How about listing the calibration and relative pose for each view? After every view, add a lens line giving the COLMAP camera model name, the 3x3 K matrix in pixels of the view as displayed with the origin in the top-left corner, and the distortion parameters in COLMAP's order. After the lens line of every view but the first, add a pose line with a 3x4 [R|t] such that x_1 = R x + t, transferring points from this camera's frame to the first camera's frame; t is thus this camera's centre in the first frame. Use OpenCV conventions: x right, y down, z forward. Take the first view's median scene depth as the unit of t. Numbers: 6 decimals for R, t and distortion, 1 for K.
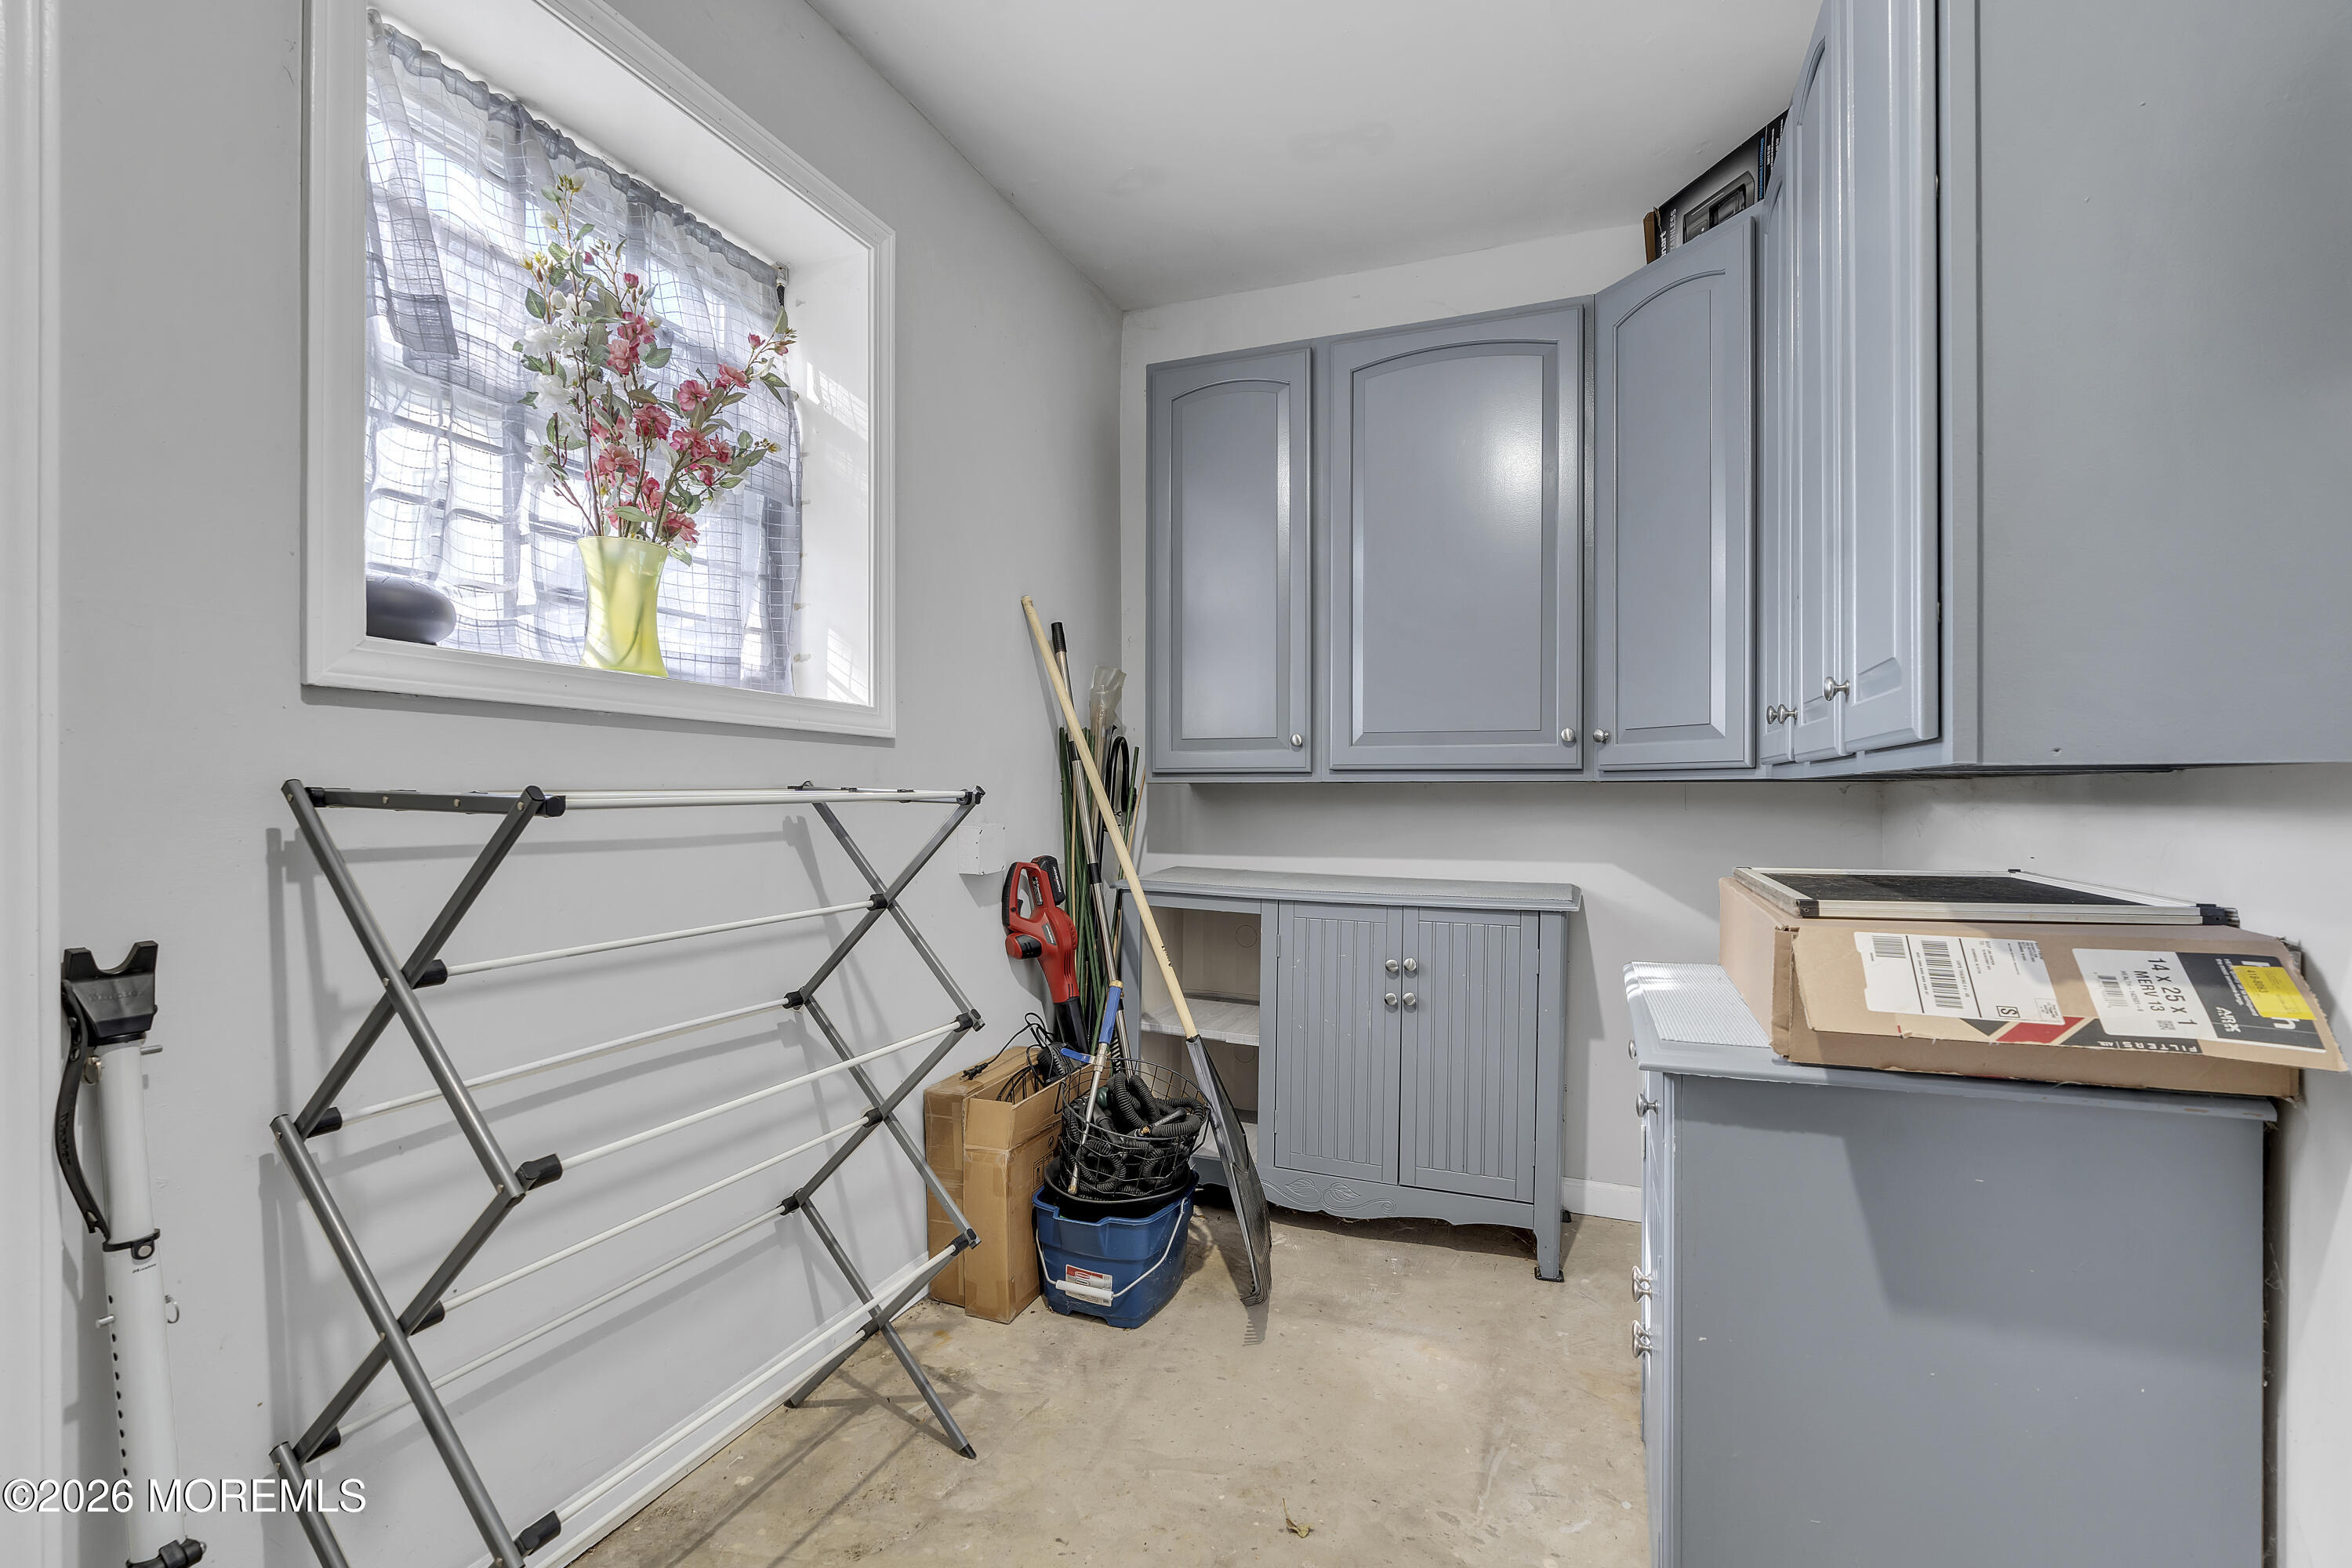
lens RADIAL K [[1057.6, 0, 1176.2], [0, 1057.6, 803.6], [0, 0, 1]] dist [-0.014245, 0.003833]
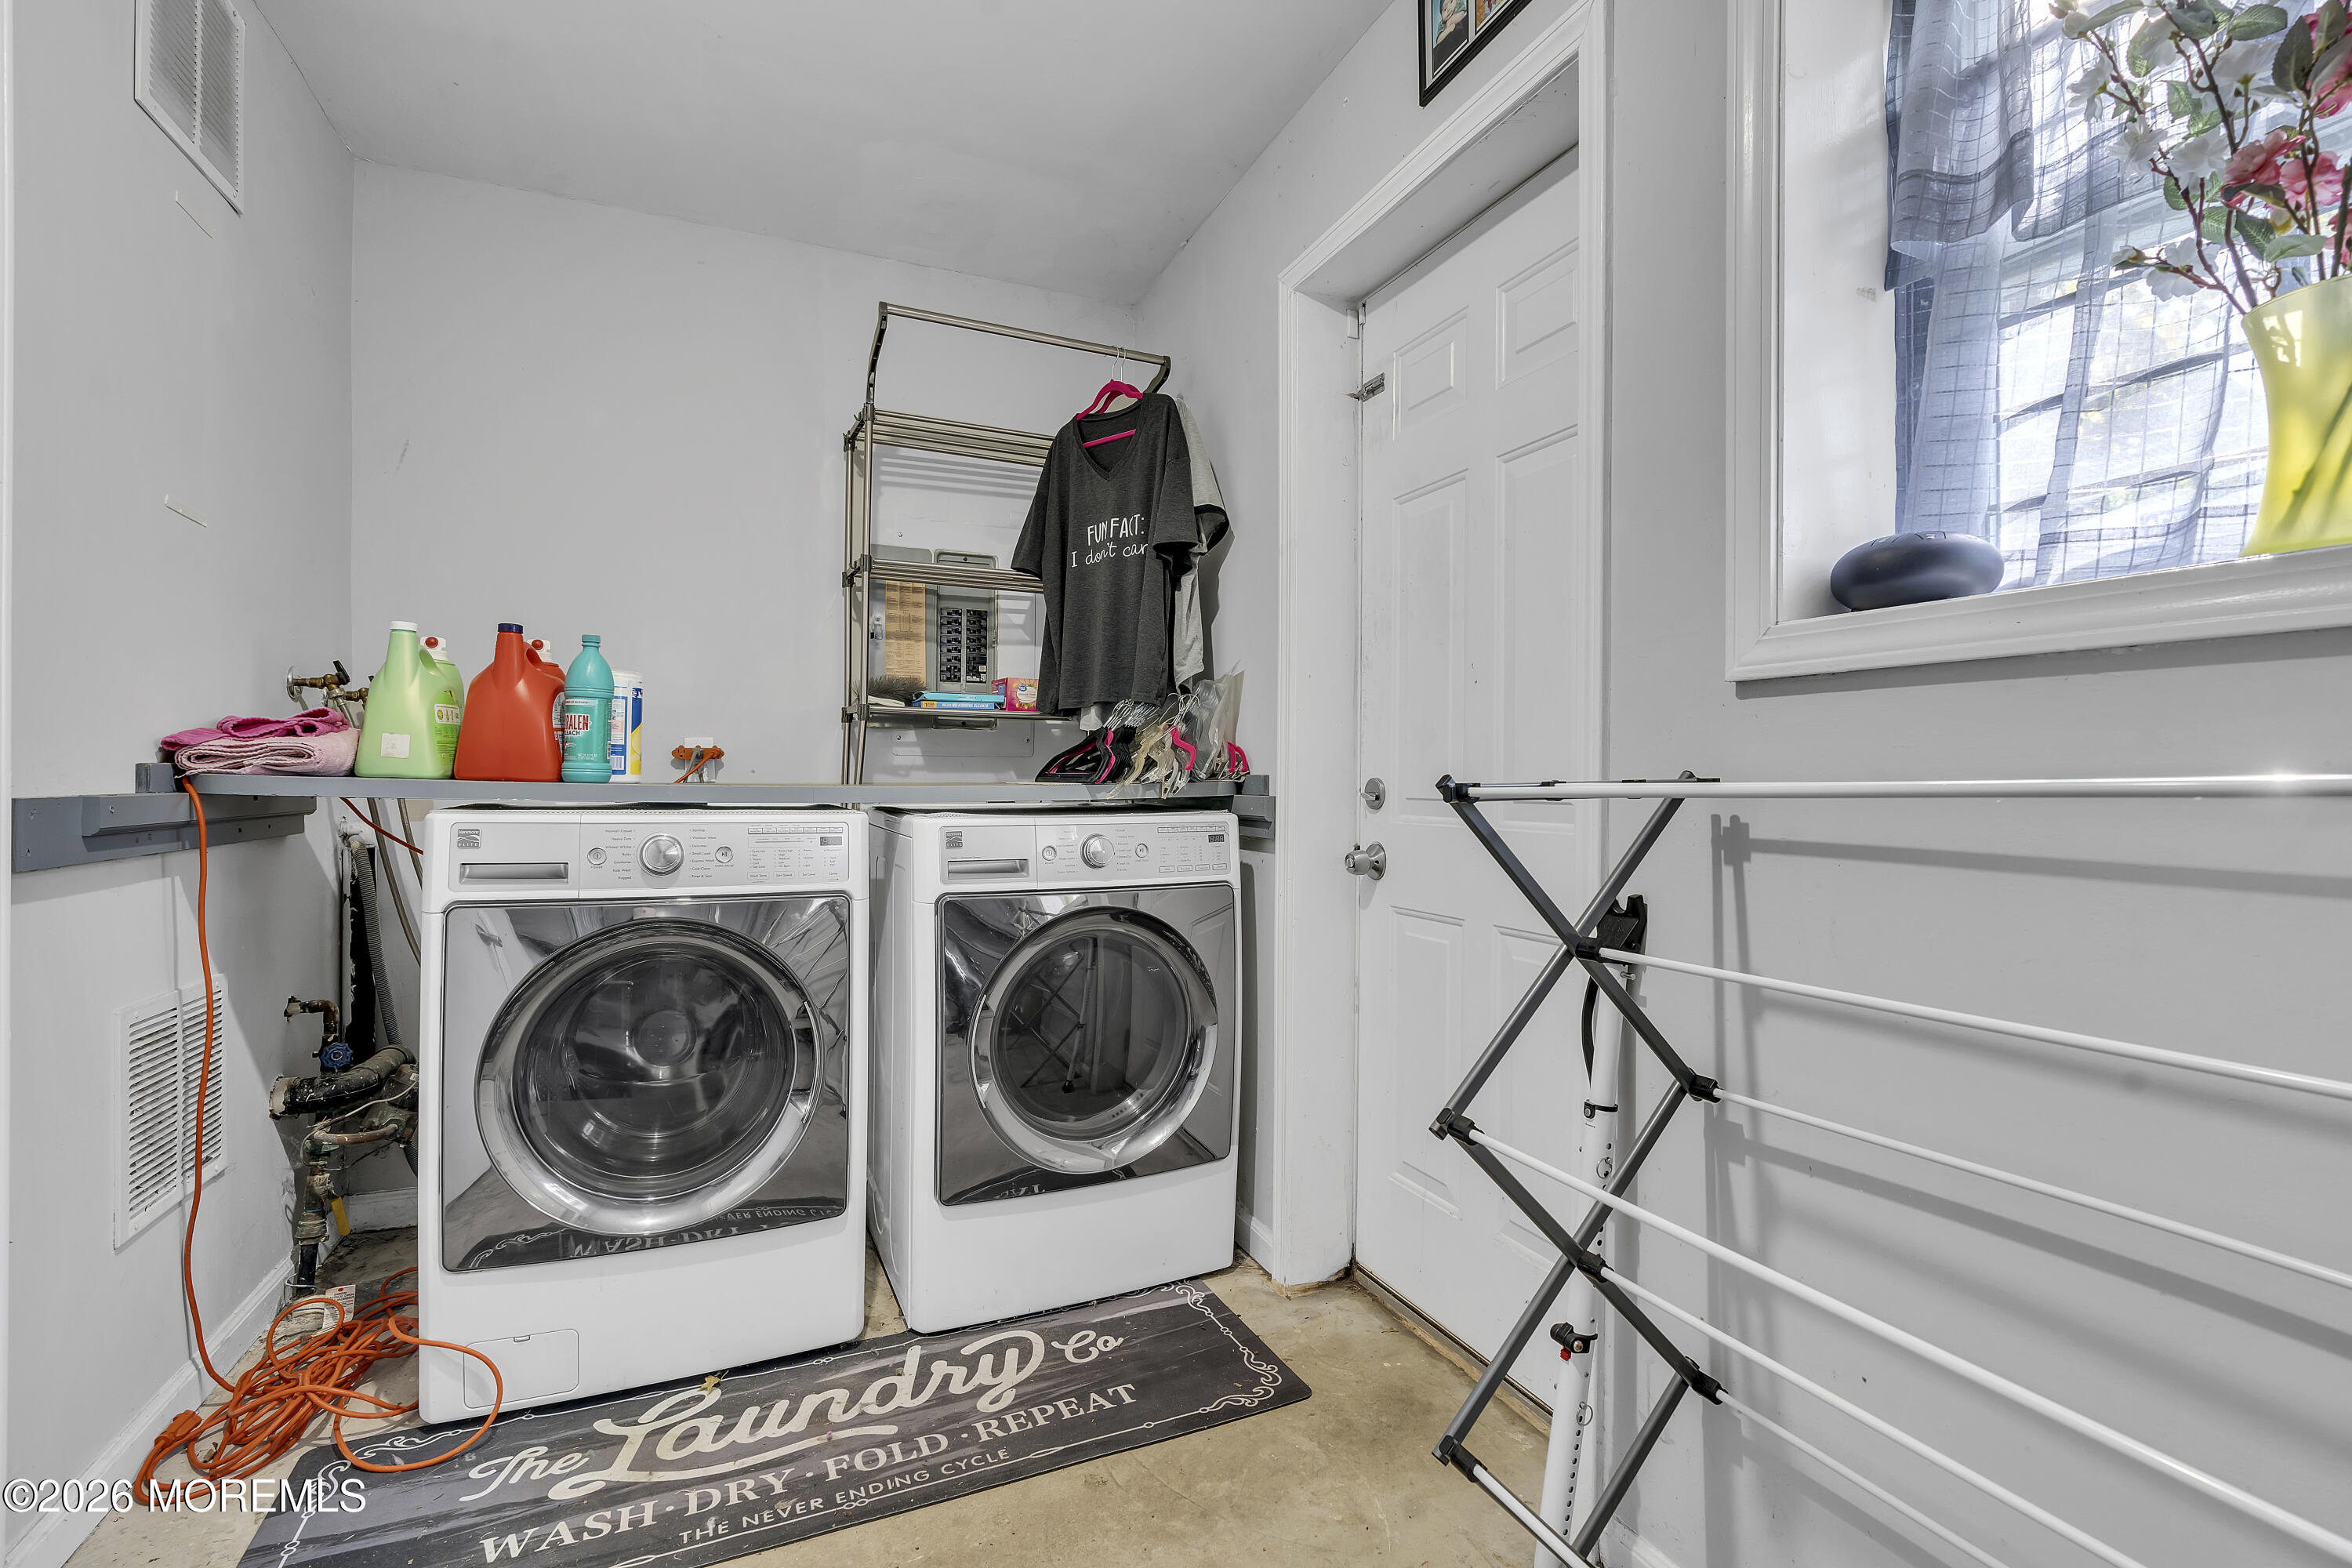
lens RADIAL K [[1057.6, 0, 1176.2], [0, 1057.6, 803.6], [0, 0, 1]] dist [-0.014245, 0.003833]
pose [[-0.689610, 0.016519, -0.723992, 0.303819], [-0.010211, 0.999419, 0.032529, -0.016051], [0.724109, 0.029825, -0.689041, 1.154234]]
